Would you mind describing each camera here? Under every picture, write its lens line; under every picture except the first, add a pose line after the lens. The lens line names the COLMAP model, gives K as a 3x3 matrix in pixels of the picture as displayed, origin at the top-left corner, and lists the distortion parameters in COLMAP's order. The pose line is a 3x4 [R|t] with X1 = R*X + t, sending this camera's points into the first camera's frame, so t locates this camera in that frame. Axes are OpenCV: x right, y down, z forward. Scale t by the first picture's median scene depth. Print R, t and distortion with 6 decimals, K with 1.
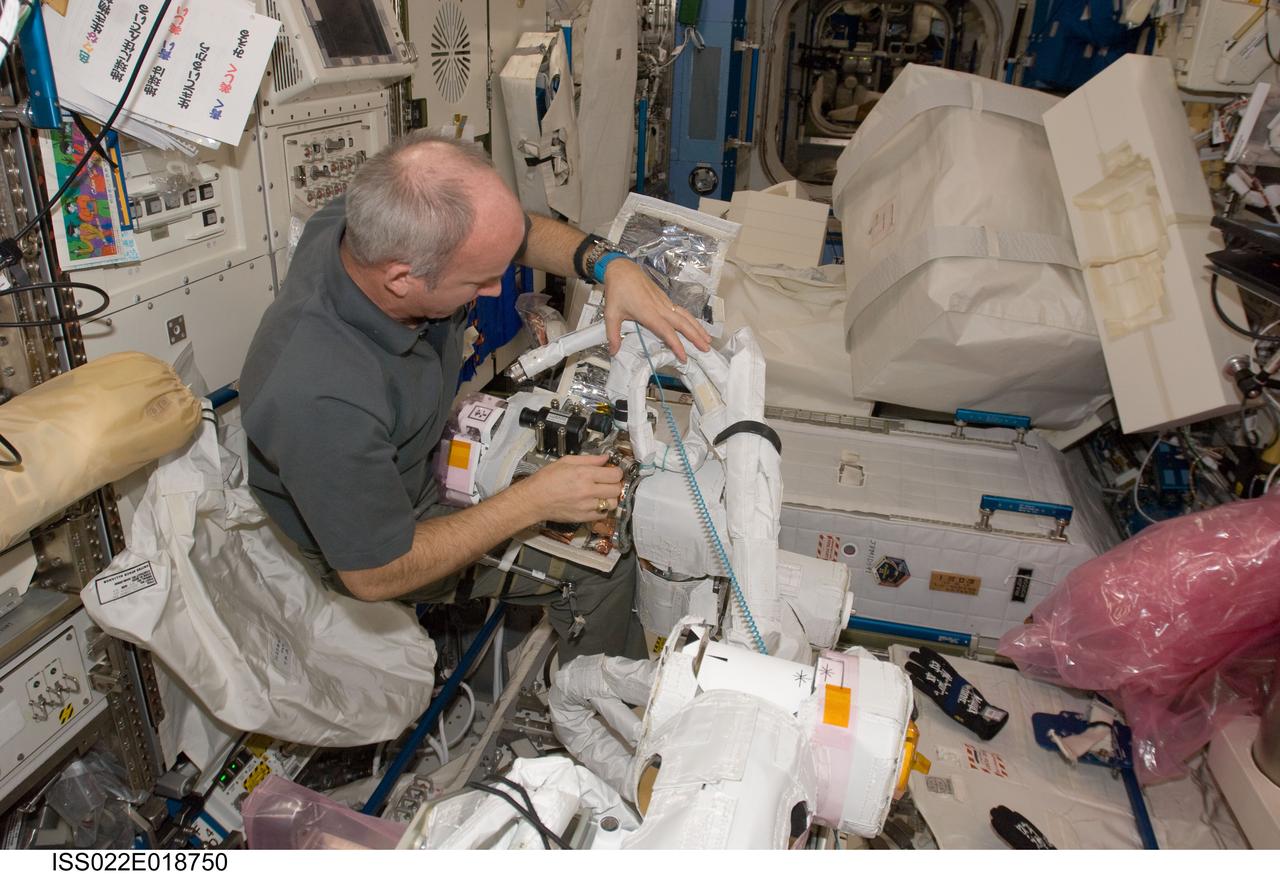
lens RADIAL K [[915.2, 0, 640.0], [0, 915.2, 437.0], [0, 0, 1]] dist [-0.038183, 0.005104]
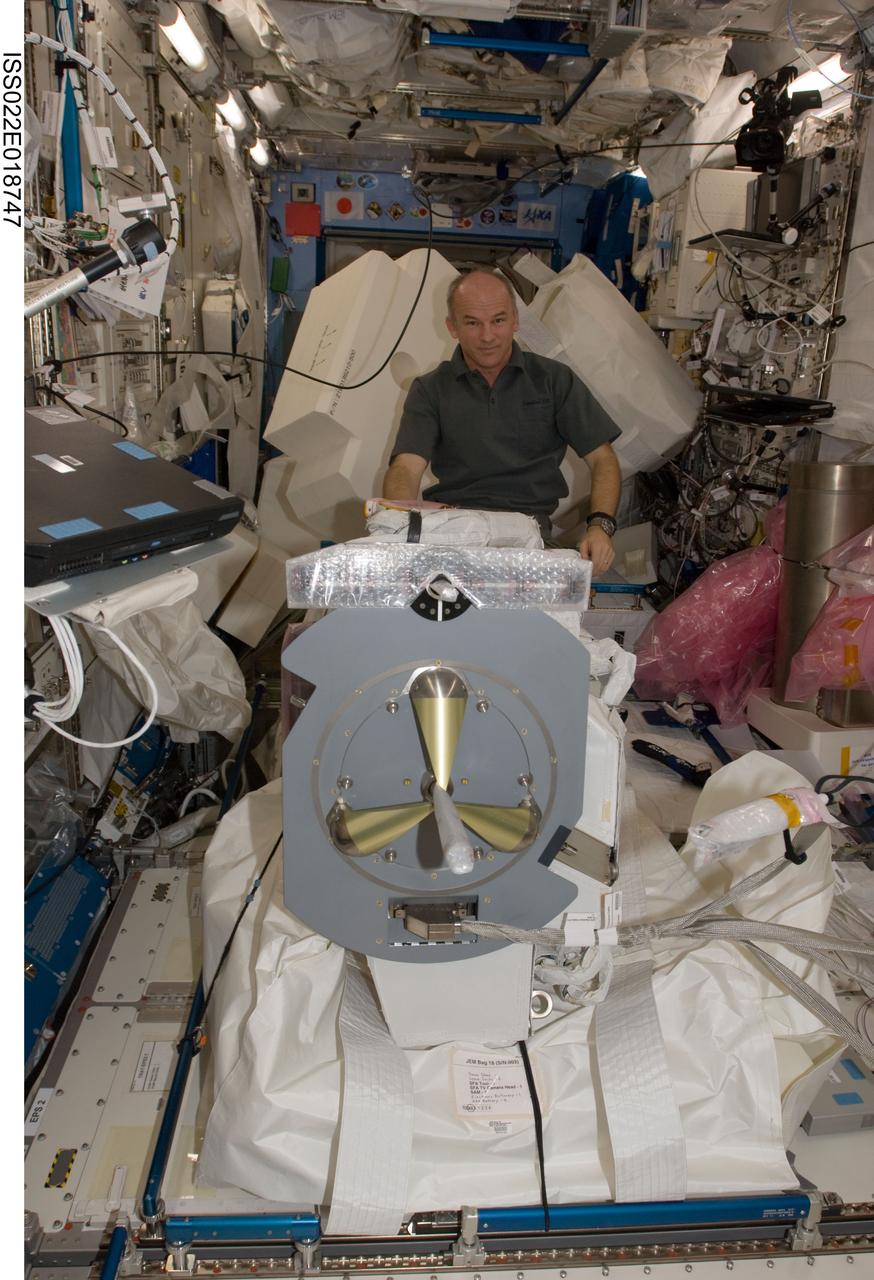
lens RADIAL K [[915.2, 0, 437.0], [0, 915.2, 640.0], [0, 0, 1]] dist [-0.038183, 0.005104]
pose [[0.954328, -0.087118, 0.285777, -0.281867], [0.111713, 0.991209, -0.070888, 0.228942], [-0.277089, 0.099575, 0.955671, -0.329605]]
